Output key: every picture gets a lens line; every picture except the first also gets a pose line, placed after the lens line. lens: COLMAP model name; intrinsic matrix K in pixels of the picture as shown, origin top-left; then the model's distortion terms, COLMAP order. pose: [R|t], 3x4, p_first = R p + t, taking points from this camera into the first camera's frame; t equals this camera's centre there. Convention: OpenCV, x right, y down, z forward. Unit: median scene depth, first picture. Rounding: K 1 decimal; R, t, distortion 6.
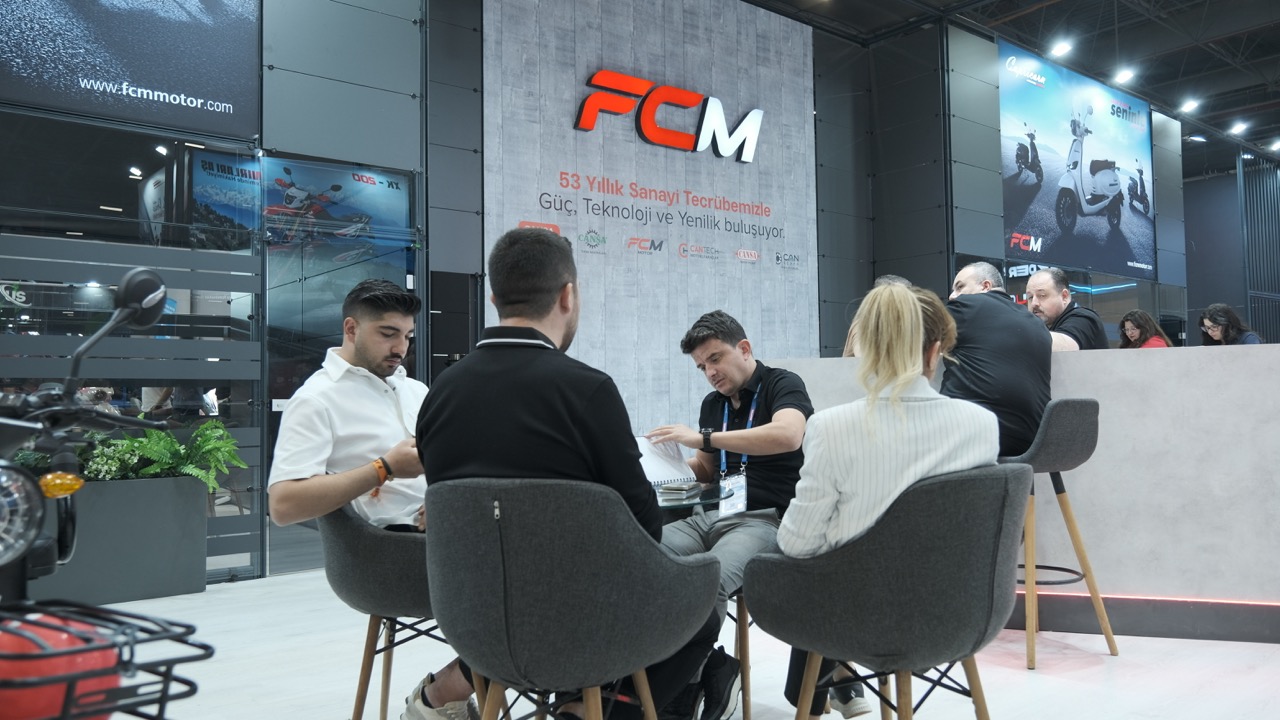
lens RADIAL K [[953.1, 0, 638.7], [0, 953.1, 353.5], [0, 0, 1]] dist [-0.012756, 0.000992]
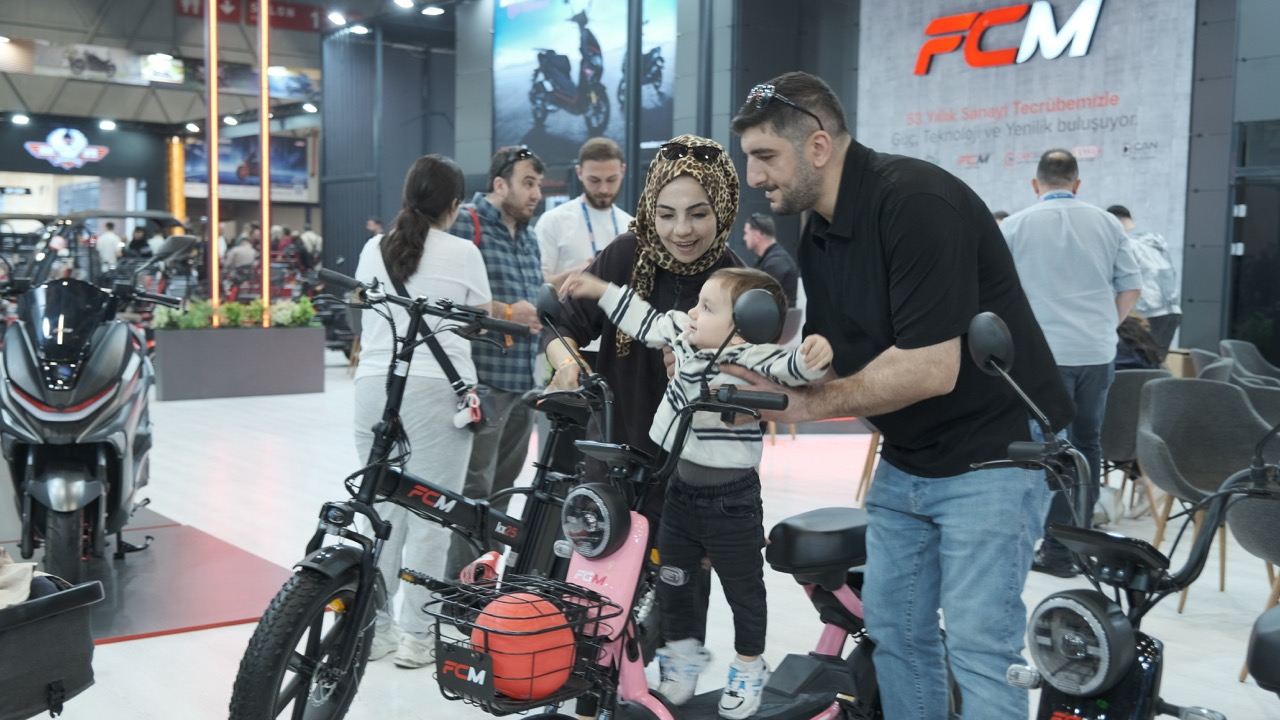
lens RADIAL K [[1451.7, 0, 637.9], [0, 1451.7, 365.1], [0, 0, 1]] dist [0.044371, 0.000000]
pose [[-0.029961, 0.086787, -0.995776, 1.713069], [0.026026, 0.995954, 0.086019, -0.029166], [0.999212, -0.023338, -0.032099, 0.626198]]
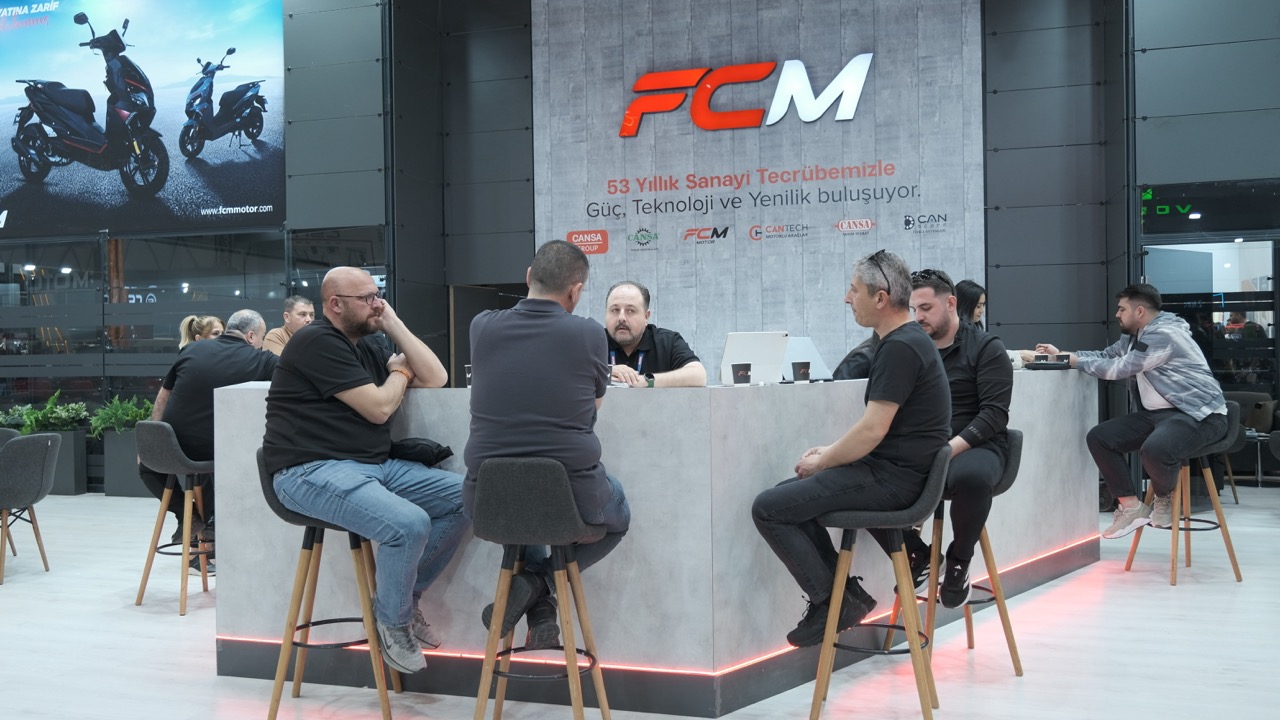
lens RADIAL K [[1056.2, 0, 632.4], [0, 1056.2, 353.1], [0, 0, 1]] dist [0.003273, 0.000134]
pose [[0.566964, 0.007092, -0.823712, 0.849815], [0.042209, 0.998399, 0.037649, -0.032665], [0.822660, -0.056114, 0.565757, 0.289016]]
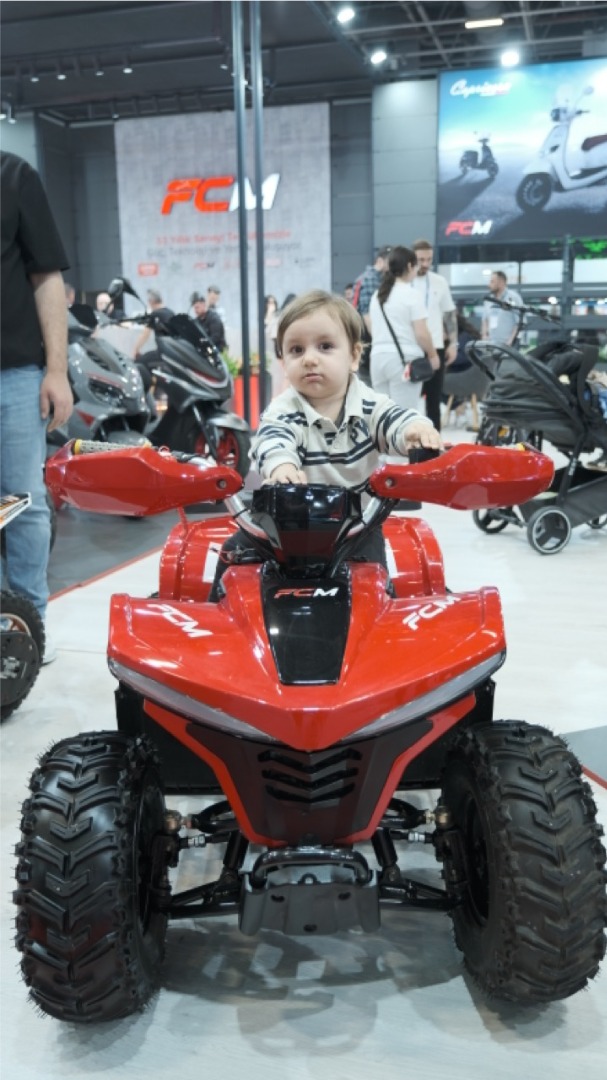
lens RADIAL K [[896.4, 0, 310.2], [0, 896.4, 545.1], [0, 0, 1]] dist [-0.003702, -0.005970]
pose [[0.569497, 0.189997, -0.799734, 1.717137], [0.039980, 0.965366, 0.257817, -0.021862], [0.821021, -0.178800, 0.542177, 0.040298]]
